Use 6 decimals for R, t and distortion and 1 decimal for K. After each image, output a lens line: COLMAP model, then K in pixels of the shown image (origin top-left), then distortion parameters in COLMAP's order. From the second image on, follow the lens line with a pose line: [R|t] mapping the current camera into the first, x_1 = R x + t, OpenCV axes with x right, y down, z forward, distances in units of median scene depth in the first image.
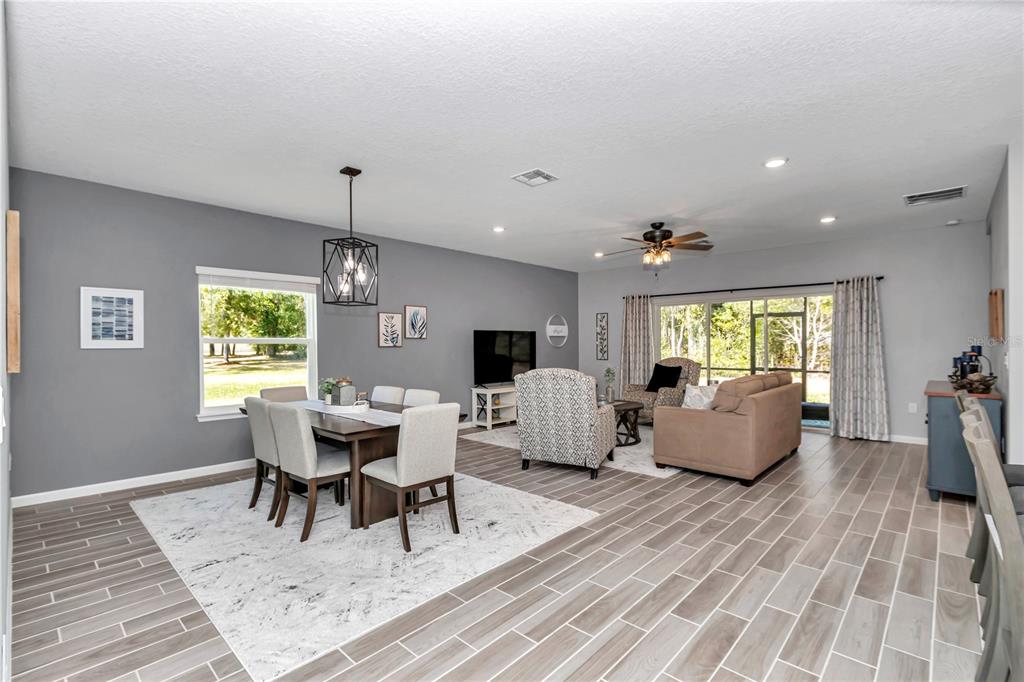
lens RADIAL K [[469.2, 0, 509.1], [0, 469.2, 344.7], [0, 0, 1]] dist [0.003701, 0.000391]
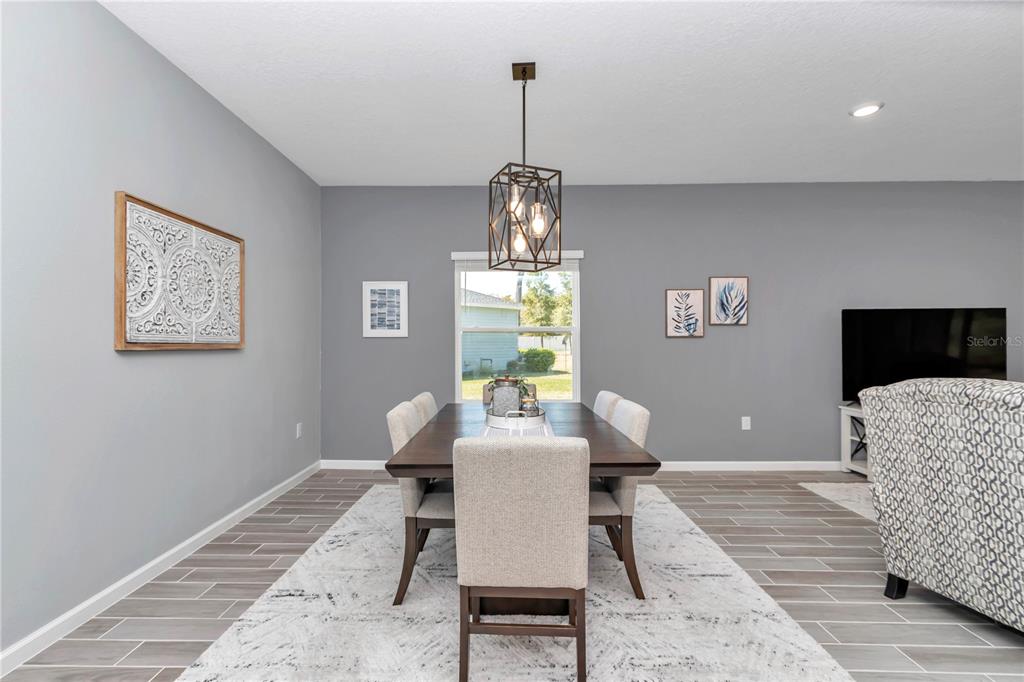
lens RADIAL K [[469.2, 0, 509.1], [0, 469.2, 344.7], [0, 0, 1]] dist [0.003701, 0.000391]
pose [[0.671976, 0.002163, -0.740569, 0.121693], [-0.001205, 0.999998, 0.001828, 0.019636], [0.740572, -0.000336, 0.671977, 0.415419]]
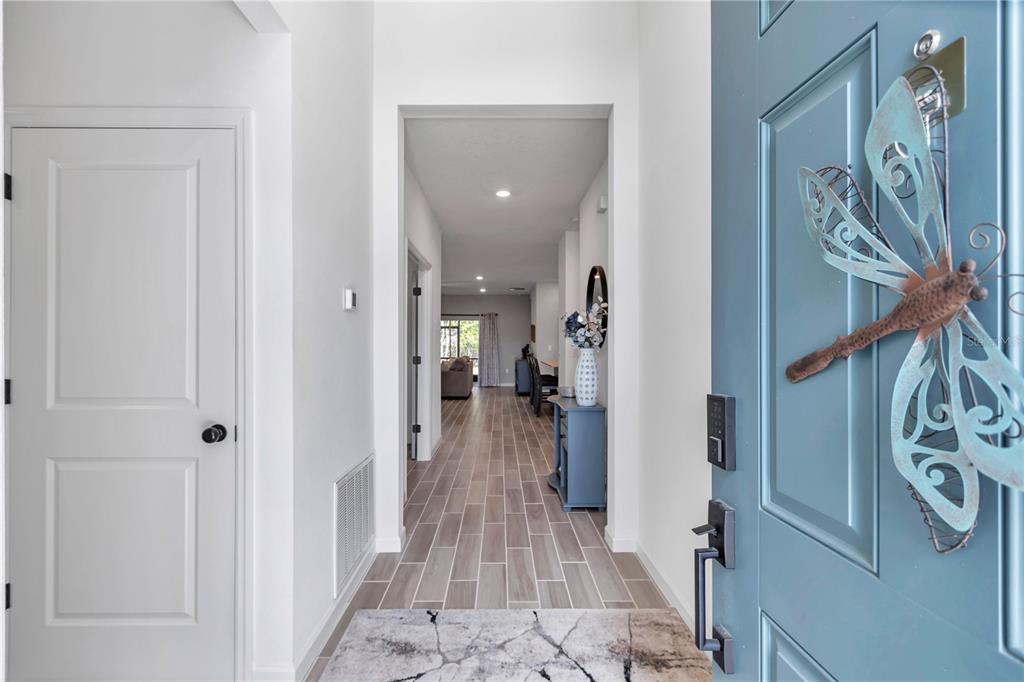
lens RADIAL K [[469.2, 0, 509.1], [0, 469.2, 344.7], [0, 0, 1]] dist [0.003701, 0.000391]
pose [[0.720398, 0.002358, 0.693557, -1.019176], [-0.000476, 0.999996, -0.002906, 0.013688], [-0.693561, 0.001763, 0.720396, -0.929462]]
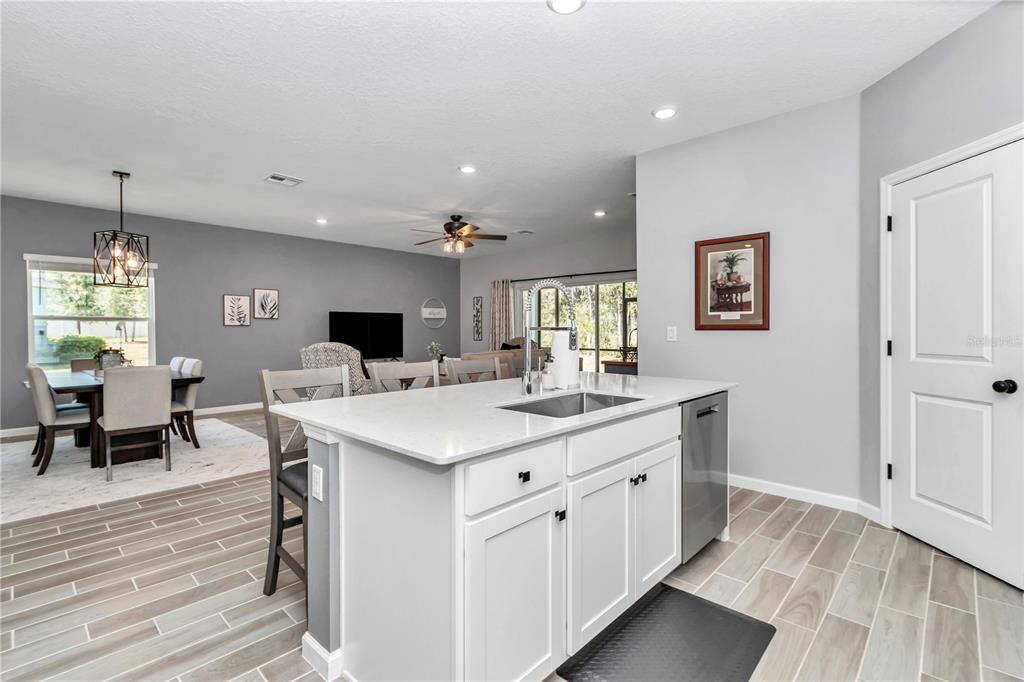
lens RADIAL K [[469.2, 0, 509.1], [0, 469.2, 344.7], [0, 0, 1]] dist [0.003701, 0.000391]
pose [[0.999896, 0.002958, -0.014114, 0.532238], [-0.002565, 0.999611, 0.027788, 0.022590], [0.014191, -0.027749, 0.999514, -0.153997]]
